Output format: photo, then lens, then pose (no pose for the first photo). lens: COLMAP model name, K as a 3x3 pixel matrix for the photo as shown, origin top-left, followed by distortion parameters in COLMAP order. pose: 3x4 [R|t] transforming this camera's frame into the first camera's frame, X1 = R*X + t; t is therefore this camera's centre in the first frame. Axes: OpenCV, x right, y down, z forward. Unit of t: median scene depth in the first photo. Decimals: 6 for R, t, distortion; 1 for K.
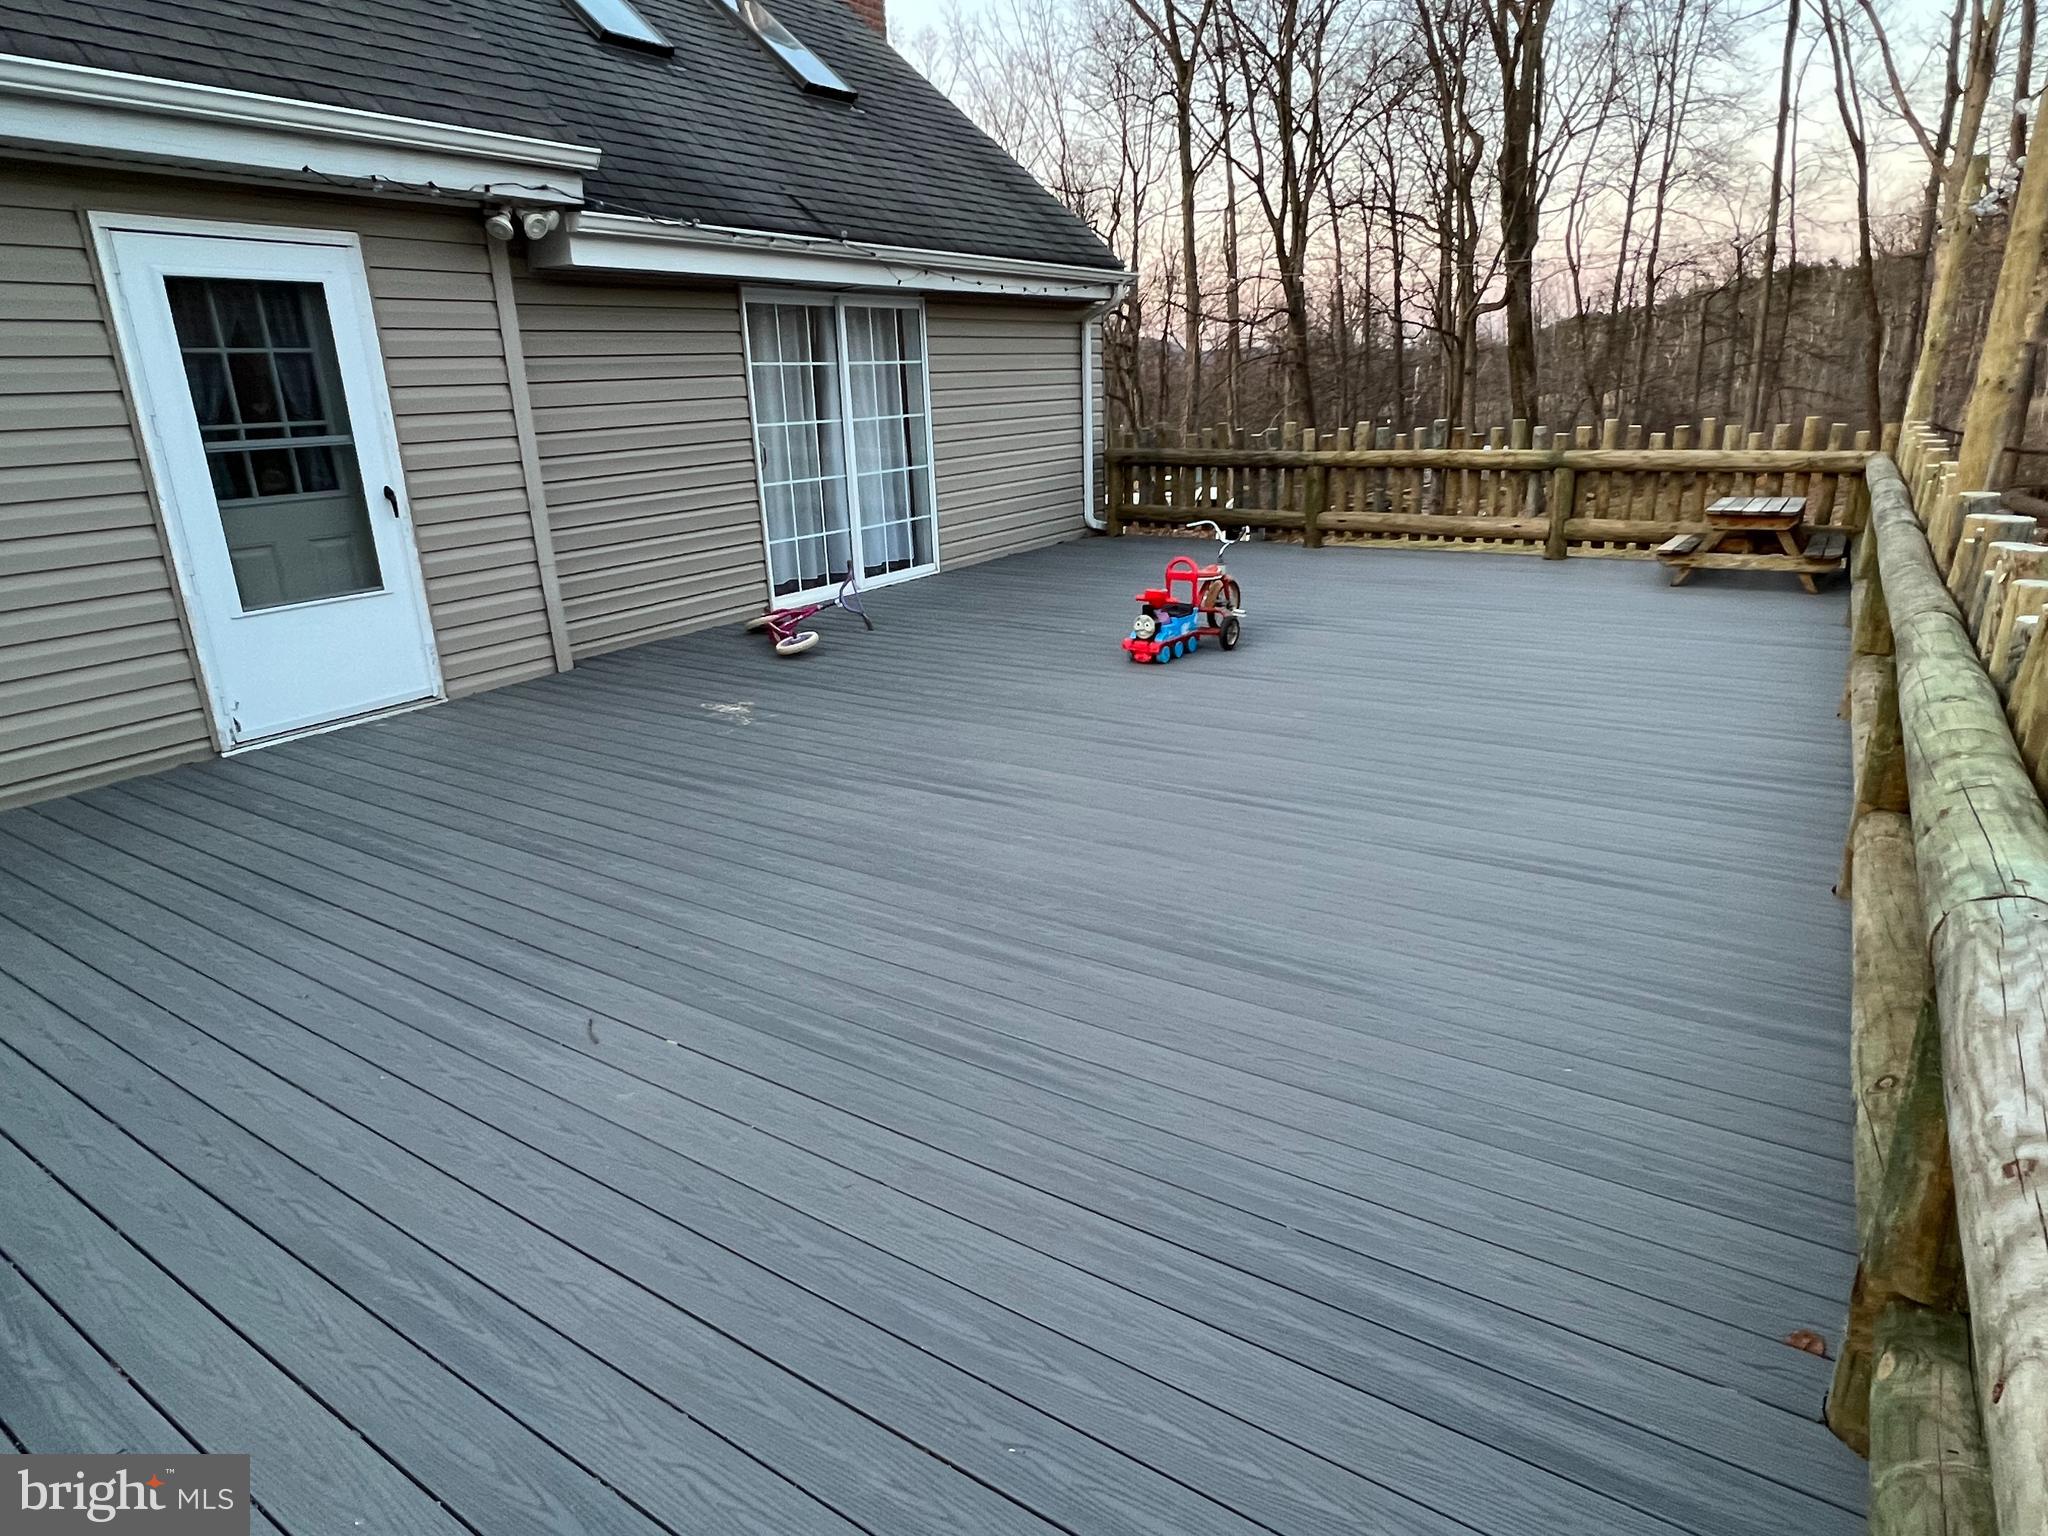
lens RADIAL K [[1168.3, 0, 1021.0], [0, 1168.3, 769.1], [0, 0, 1]] dist [-0.008312, -0.001174]
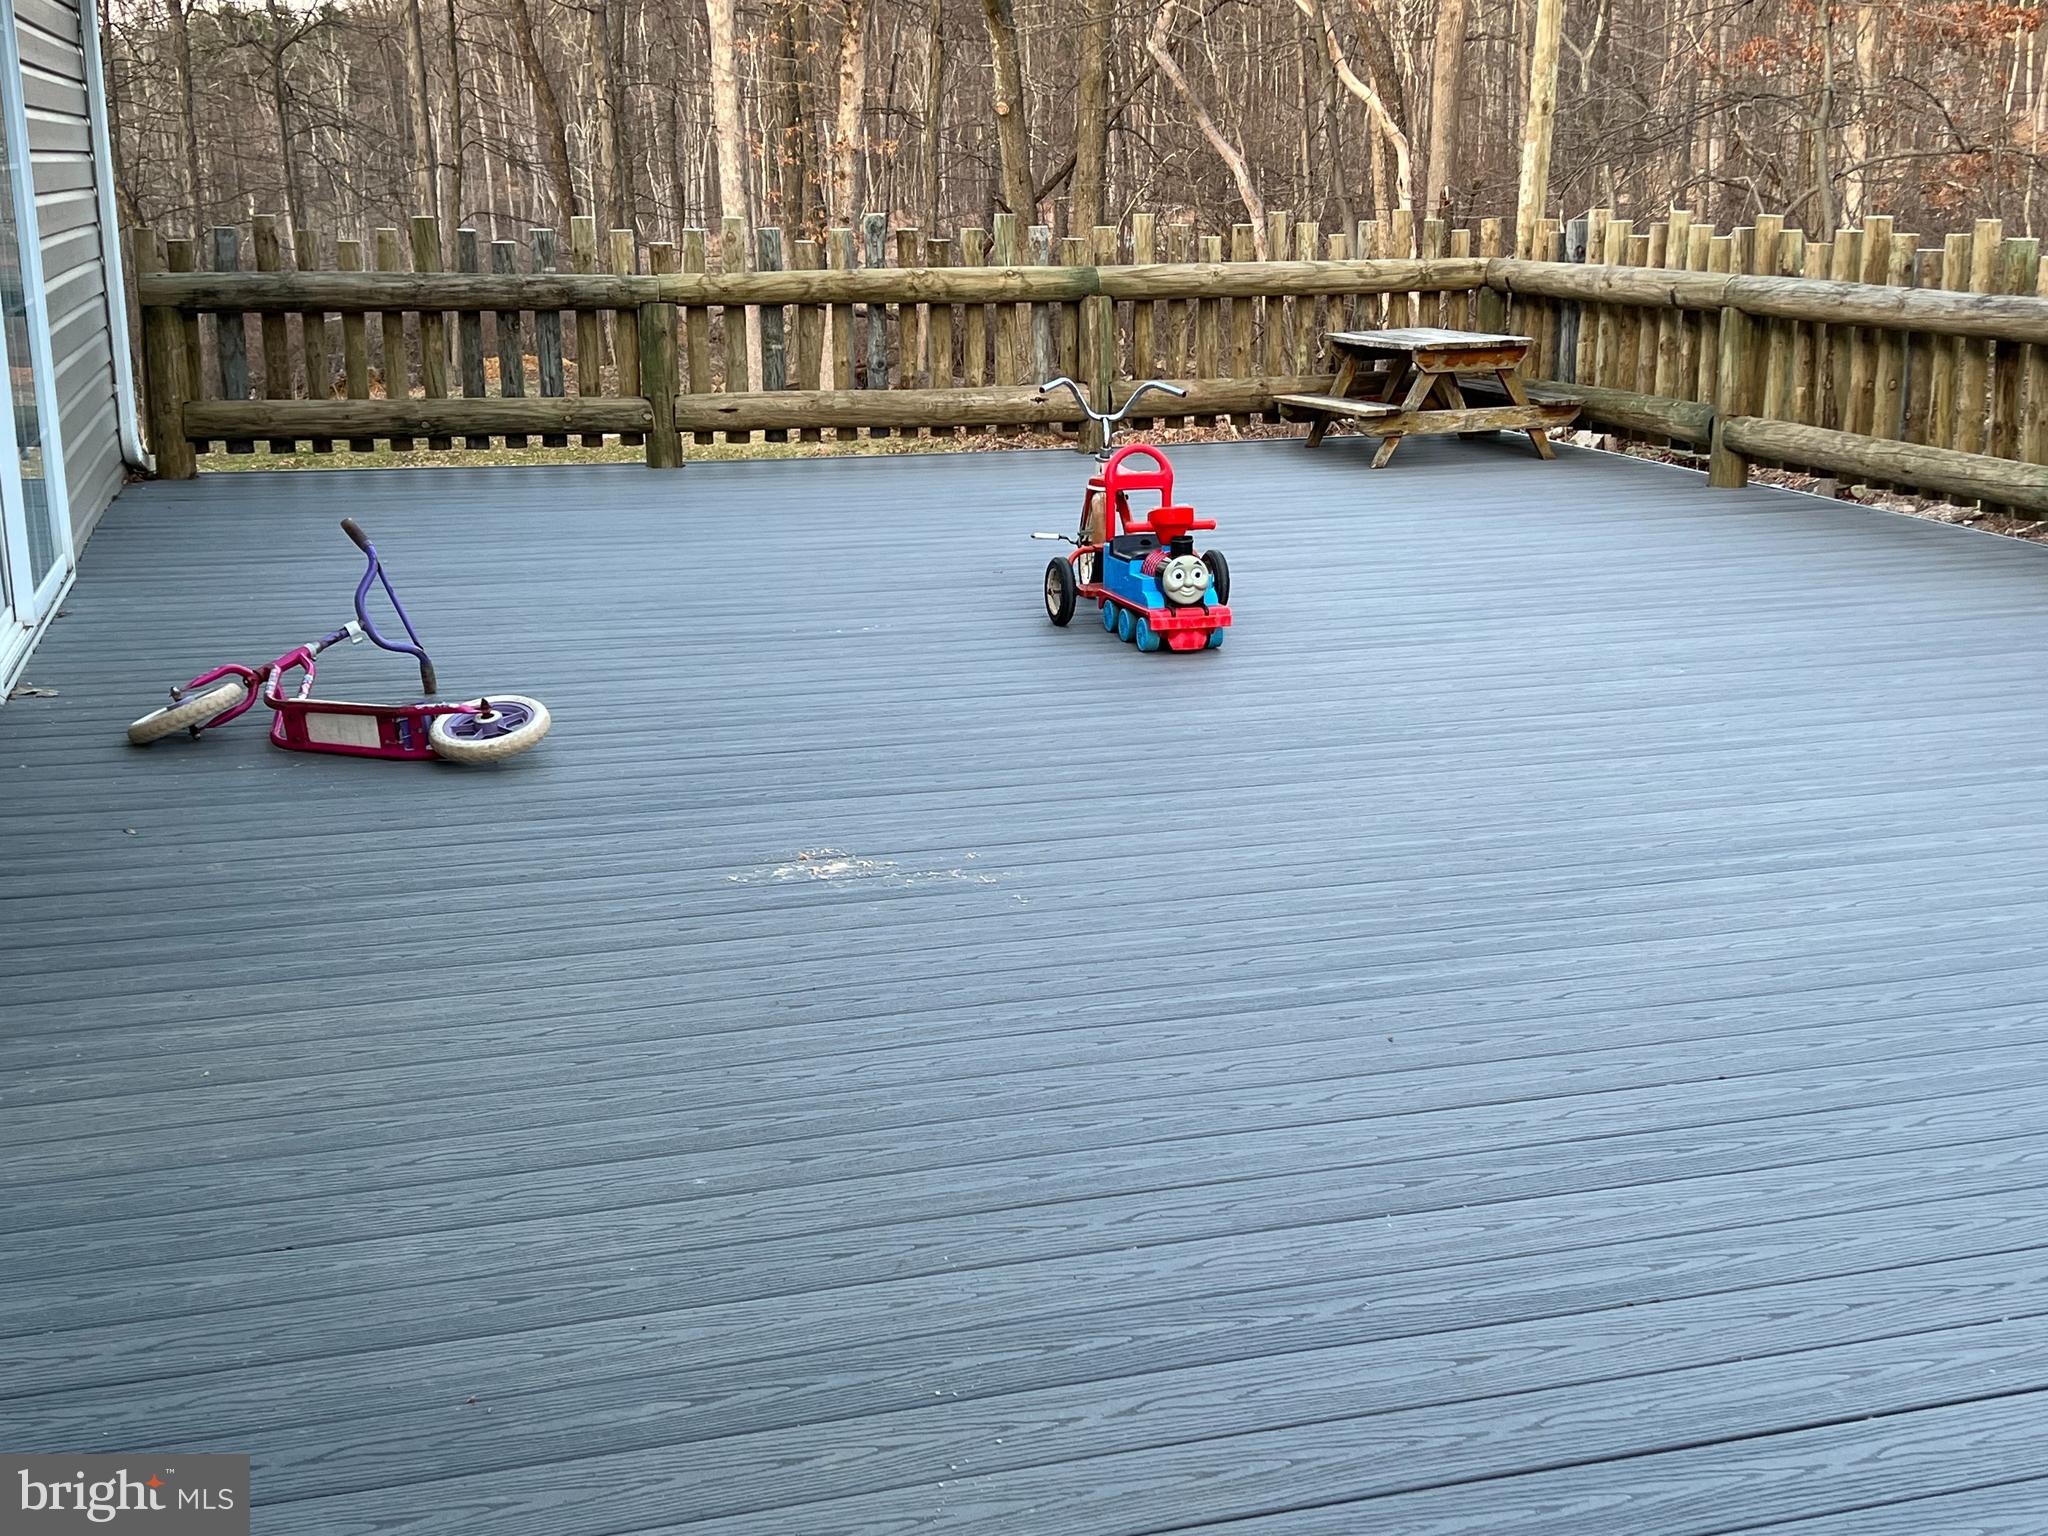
lens RADIAL K [[2335.6, 0, 1022.2], [0, 2335.6, 767.5], [0, 0, 1]] dist [0.102802, 0.000000]
pose [[0.648335, -0.157300, 0.744928, -0.783944], [0.220771, 0.975228, 0.013786, -0.081390], [-0.728644, 0.155520, 0.667002, 0.443456]]
